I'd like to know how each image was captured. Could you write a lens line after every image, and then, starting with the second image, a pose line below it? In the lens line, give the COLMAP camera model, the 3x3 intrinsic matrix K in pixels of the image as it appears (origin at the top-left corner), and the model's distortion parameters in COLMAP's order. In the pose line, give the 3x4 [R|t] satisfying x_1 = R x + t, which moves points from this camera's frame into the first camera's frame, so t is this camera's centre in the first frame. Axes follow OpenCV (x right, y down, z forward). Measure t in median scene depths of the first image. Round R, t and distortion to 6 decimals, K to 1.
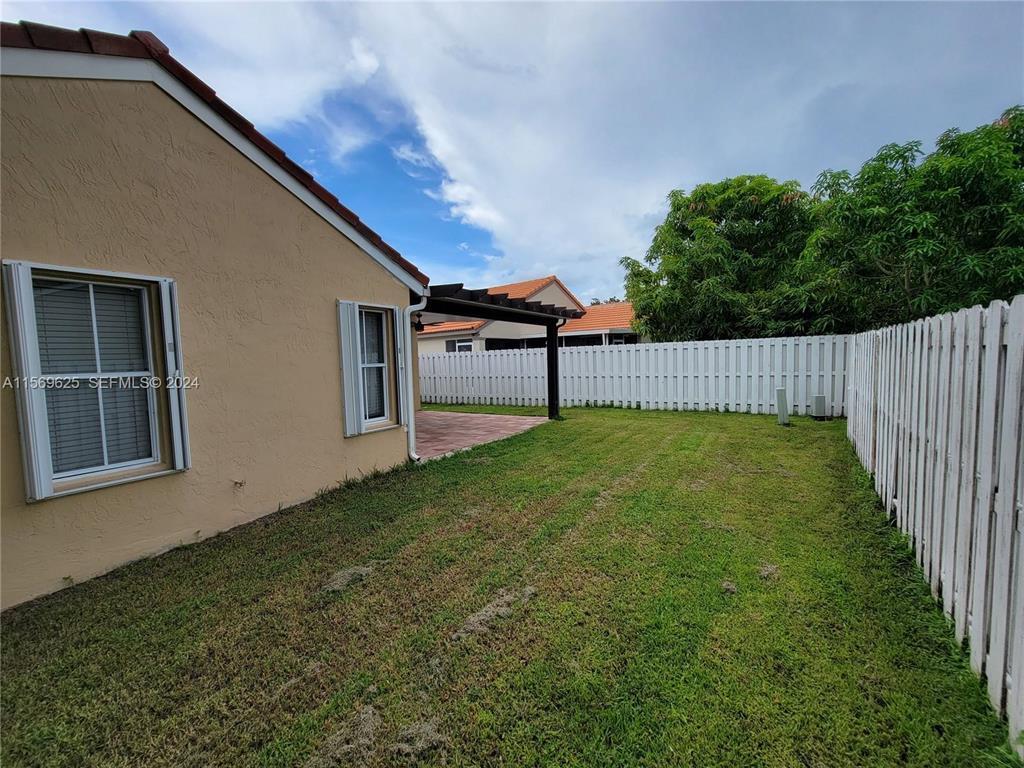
lens RADIAL K [[421.3, 0, 511.5], [0, 421.3, 387.6], [0, 0, 1]] dist [0.001945, -0.000992]
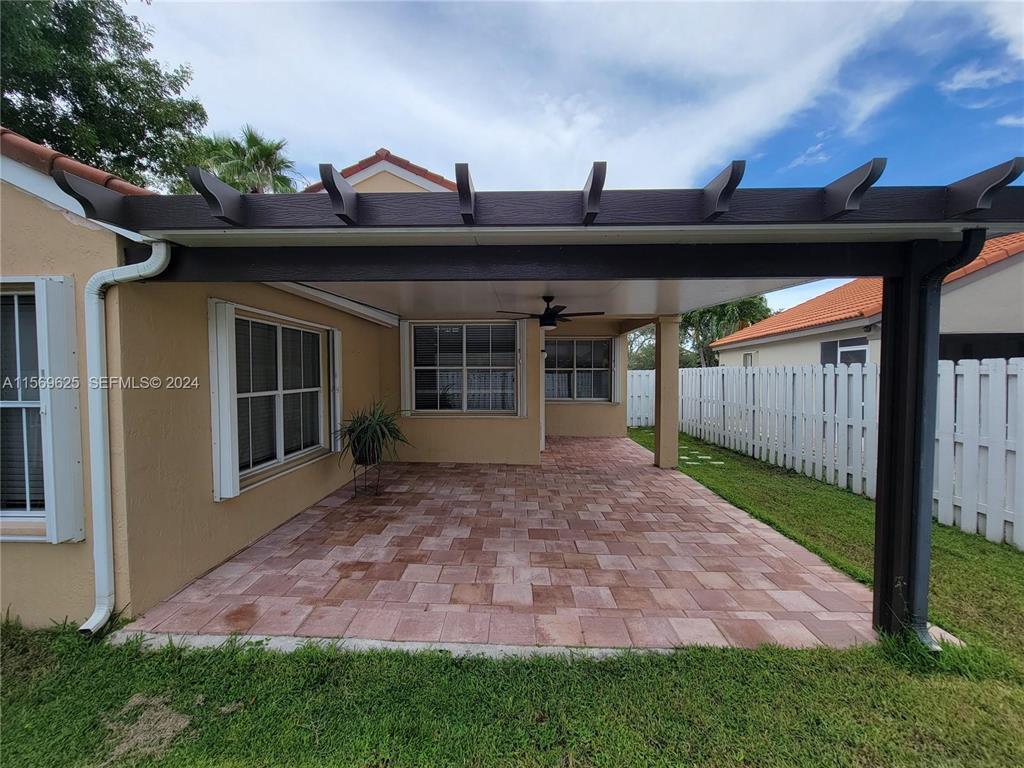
lens RADIAL K [[422.4, 0, 514.0], [0, 422.4, 386.6], [0, 0, 1]] dist [-0.000581, -0.000283]
pose [[0.513484, 0.067066, -0.855475, 0.387666], [-0.078148, 0.996453, 0.031211, -0.146804], [0.854533, 0.050827, 0.516903, 1.367357]]
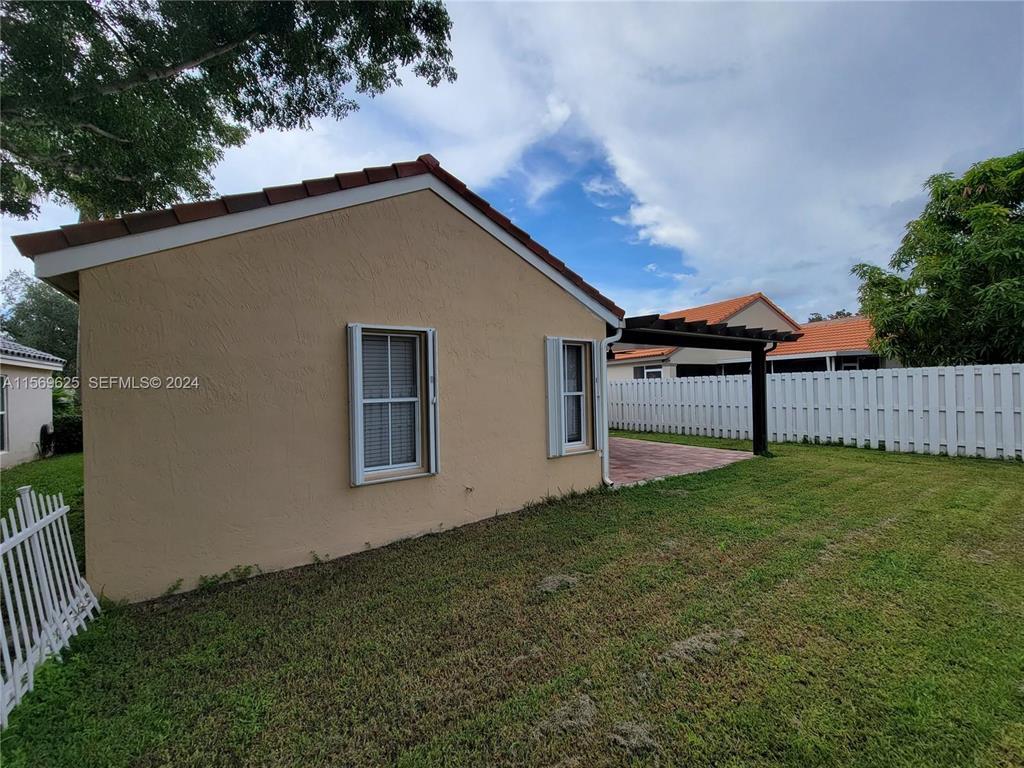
lens RADIAL K [[421.3, 0, 511.5], [0, 421.3, 387.6], [0, 0, 1]] dist [0.001945, -0.000992]
pose [[0.909537, 0.008421, -0.415538, -0.018622], [-0.032974, 0.998105, -0.051947, -0.007298], [0.414313, 0.060949, 0.908091, -0.069176]]
